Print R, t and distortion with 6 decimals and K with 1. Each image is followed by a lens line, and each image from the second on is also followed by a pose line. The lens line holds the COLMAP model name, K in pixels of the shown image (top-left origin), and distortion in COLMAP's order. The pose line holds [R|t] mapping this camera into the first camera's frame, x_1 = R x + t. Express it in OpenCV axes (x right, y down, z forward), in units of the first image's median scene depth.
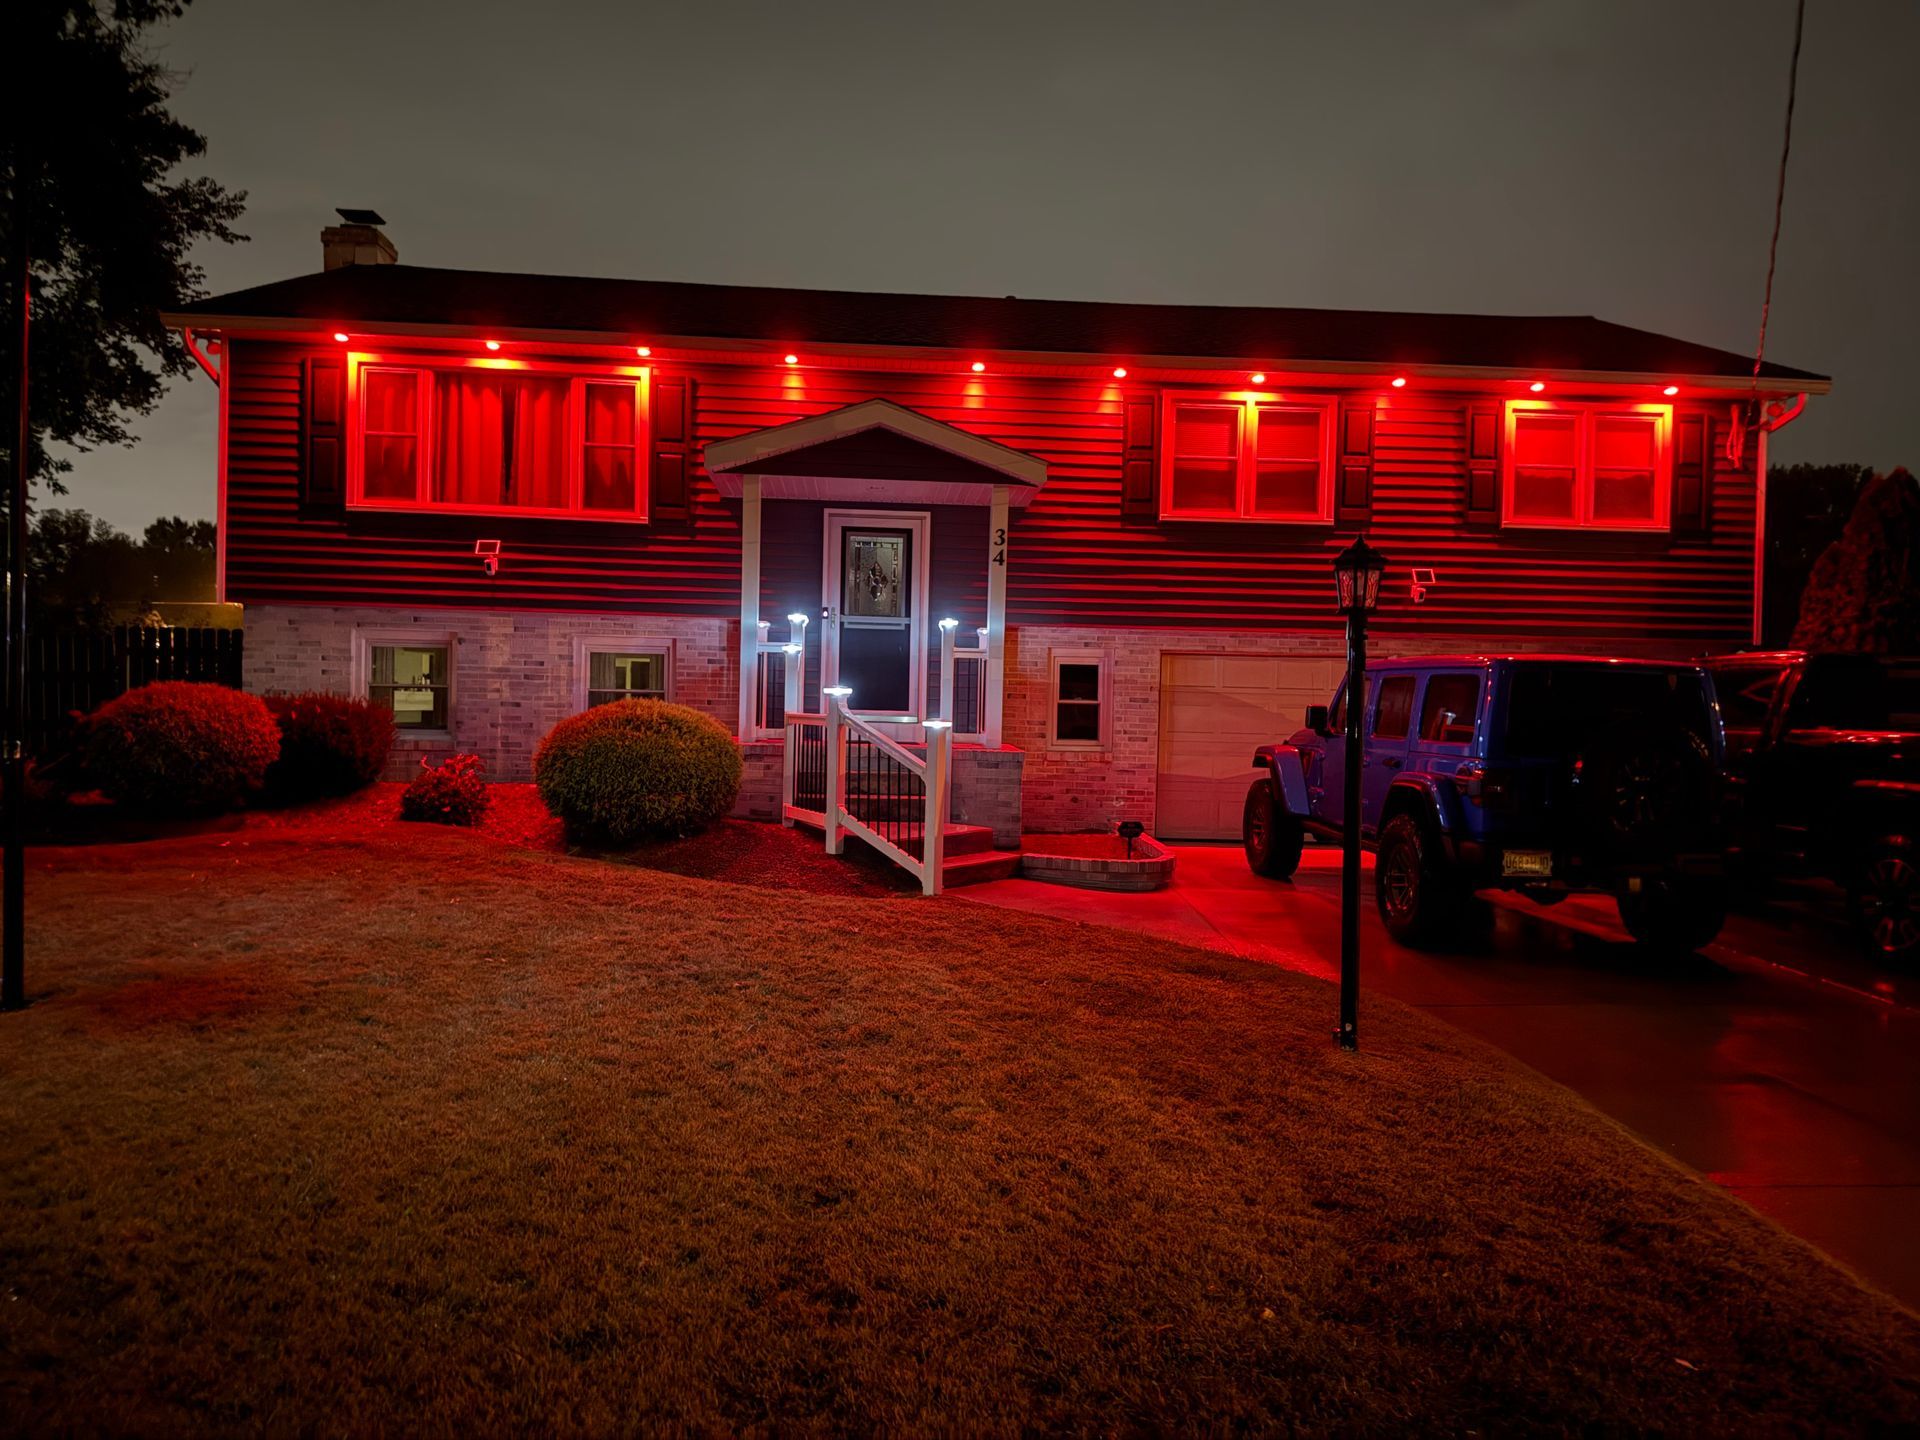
lens RADIAL K [[1313.8, 0, 986.6], [0, 1313.8, 756.0], [0, 0, 1]] dist [0.158123, -0.326663]
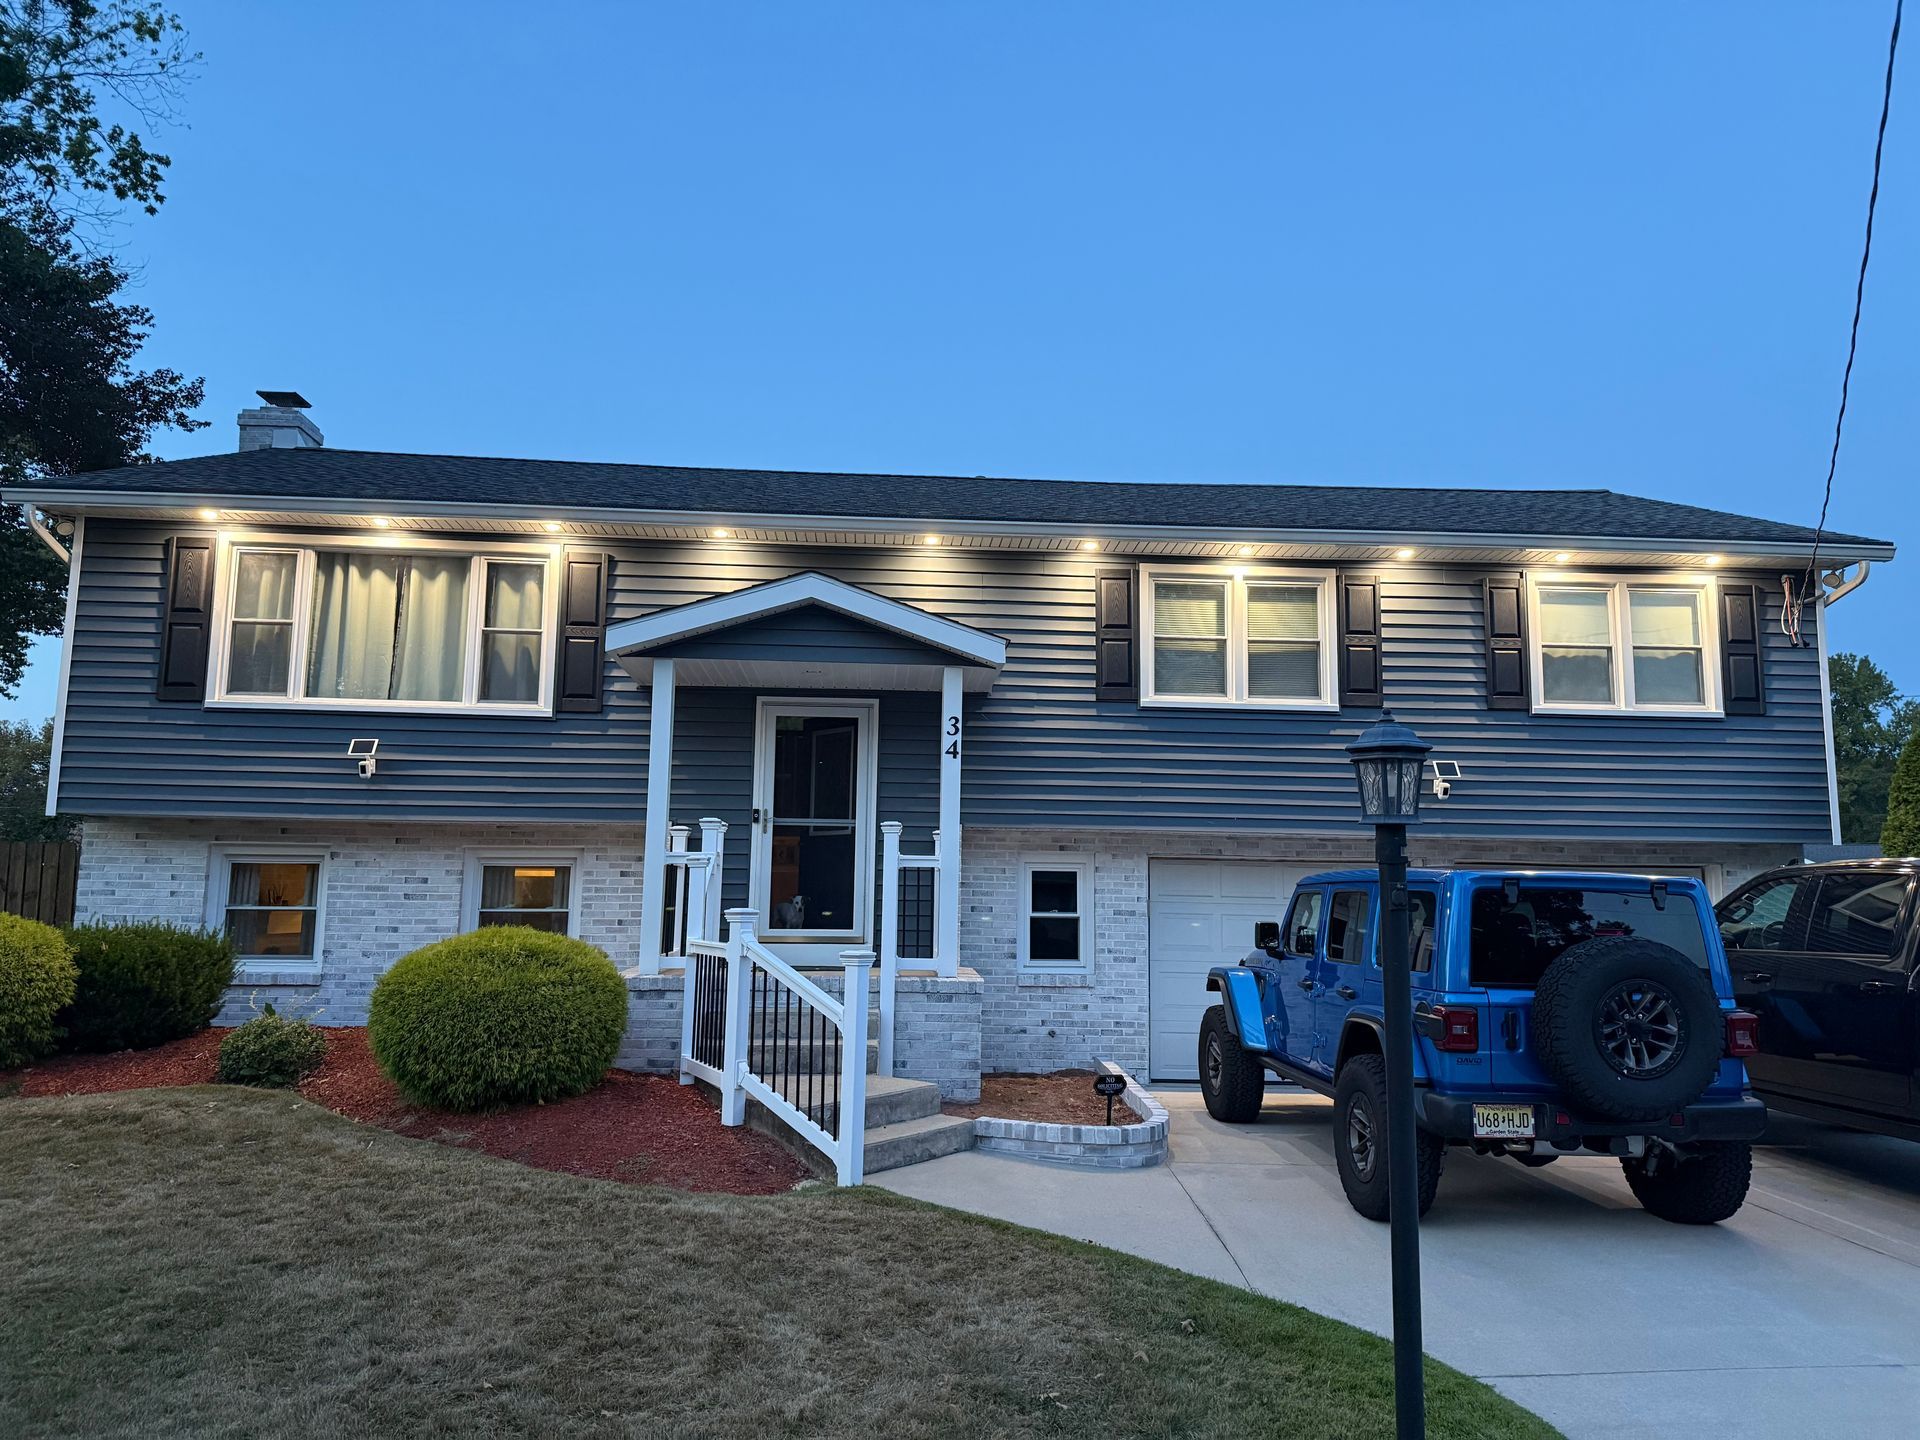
lens RADIAL K [[1381.6, 0, 960.0], [0, 1381.6, 720.0], [0, 0, 1]] dist [0.029941, -0.010469]
pose [[0.999866, -0.009403, -0.013369, 0.025605], [0.006987, 0.985345, -0.170432, -0.015895], [0.014775, 0.170316, 0.985279, 0.110217]]
